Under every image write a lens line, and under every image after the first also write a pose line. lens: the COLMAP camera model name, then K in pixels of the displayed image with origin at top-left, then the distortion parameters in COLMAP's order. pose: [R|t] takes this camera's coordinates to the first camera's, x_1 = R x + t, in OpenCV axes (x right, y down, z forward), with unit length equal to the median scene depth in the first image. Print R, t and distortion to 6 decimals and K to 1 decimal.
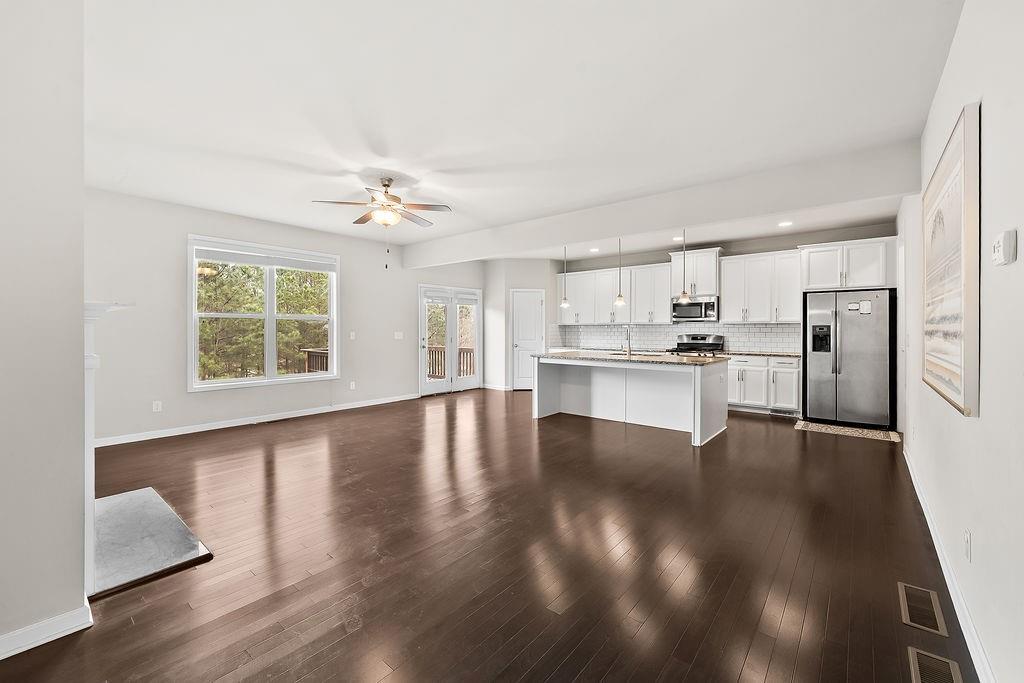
lens RADIAL K [[412.5, 0, 515.0], [0, 412.5, 331.9], [0, 0, 1]] dist [-0.003929, -0.000595]
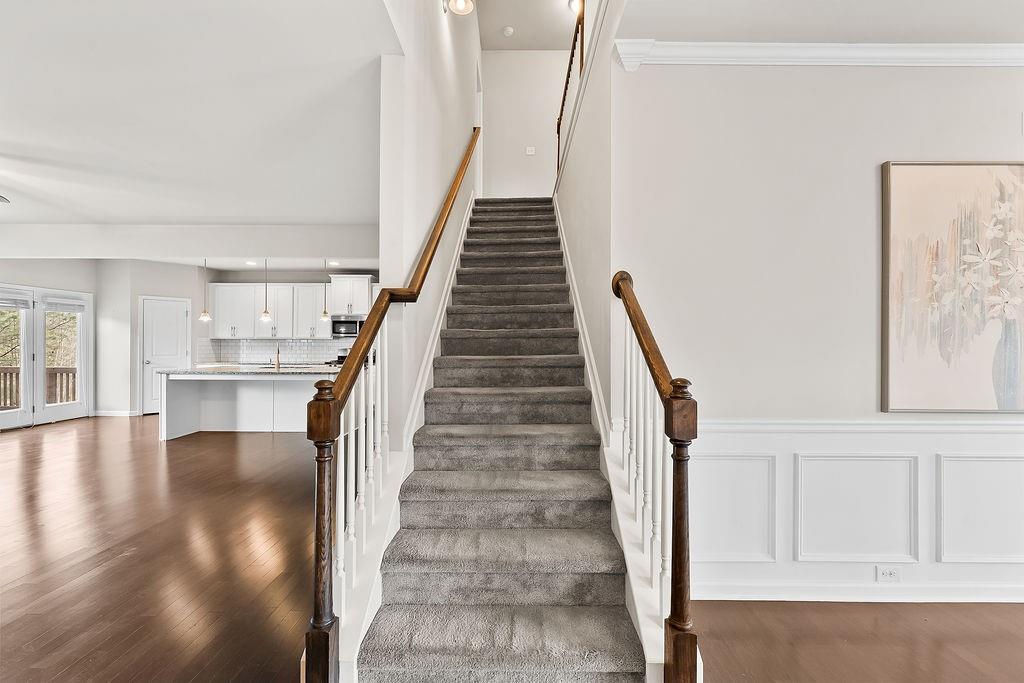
lens RADIAL K [[412.5, 0, 518.1], [0, 412.5, 344.2], [0, 0, 1]] dist [-0.003929, -0.000595]
pose [[0.774335, 0.001492, 0.632775, 0.073860], [0.000892, 0.999994, -0.003451, -0.000756], [-0.632776, 0.003237, 0.774328, -0.186691]]
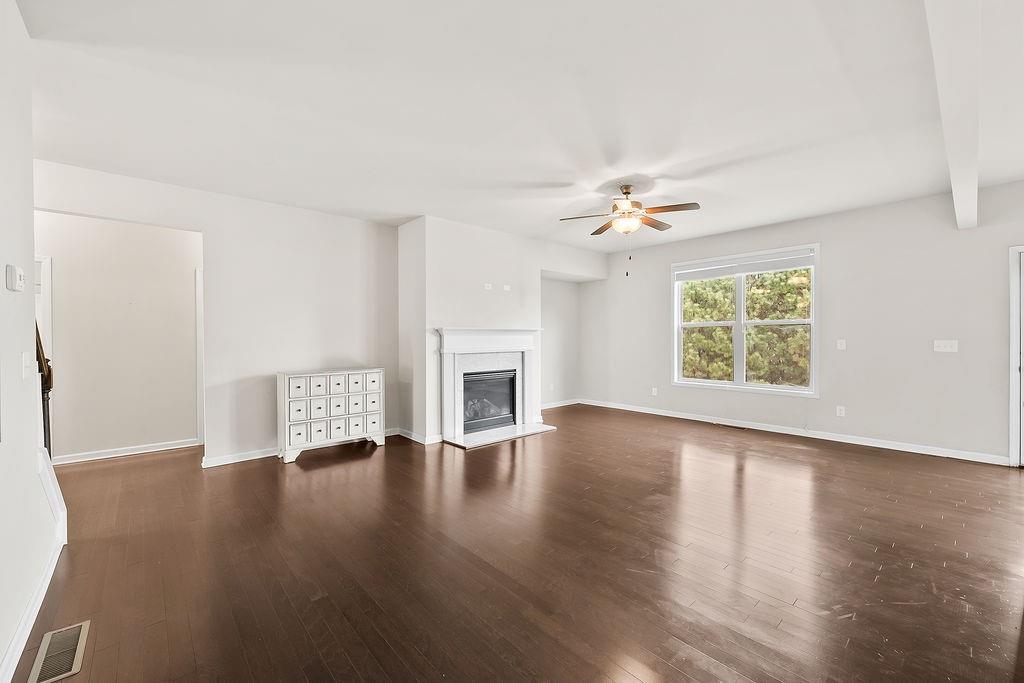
lens RADIAL K [[412.5, 0, 511.3], [0, 412.5, 338.0], [0, 0, 1]] dist [-0.003929, -0.000595]
pose [[-0.150983, 0.001359, -0.988535, 0.423073], [-0.002203, 0.999996, 0.001711, -0.002359], [0.988534, 0.002436, -0.150979, 0.512080]]
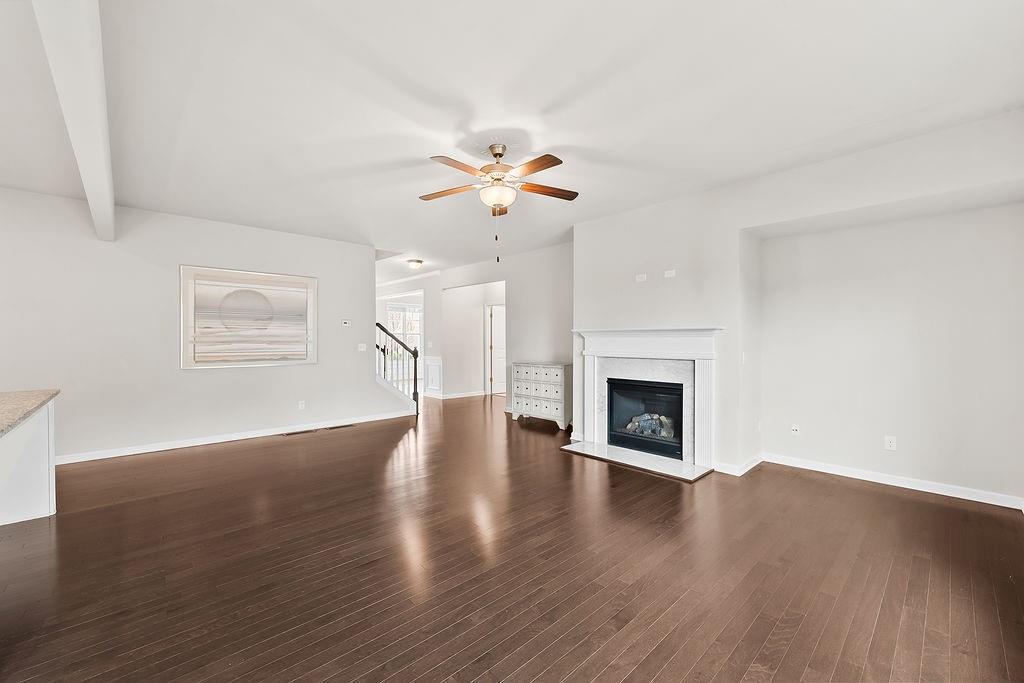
lens RADIAL K [[412.5, 0, 513.9], [0, 412.5, 342.7], [0, 0, 1]] dist [-0.003929, -0.000595]
pose [[-0.992444, 0.000236, 0.122702, -0.256039], [0.001984, 0.999898, 0.014130, -0.006797], [-0.122686, 0.014266, -0.992343, 1.039776]]
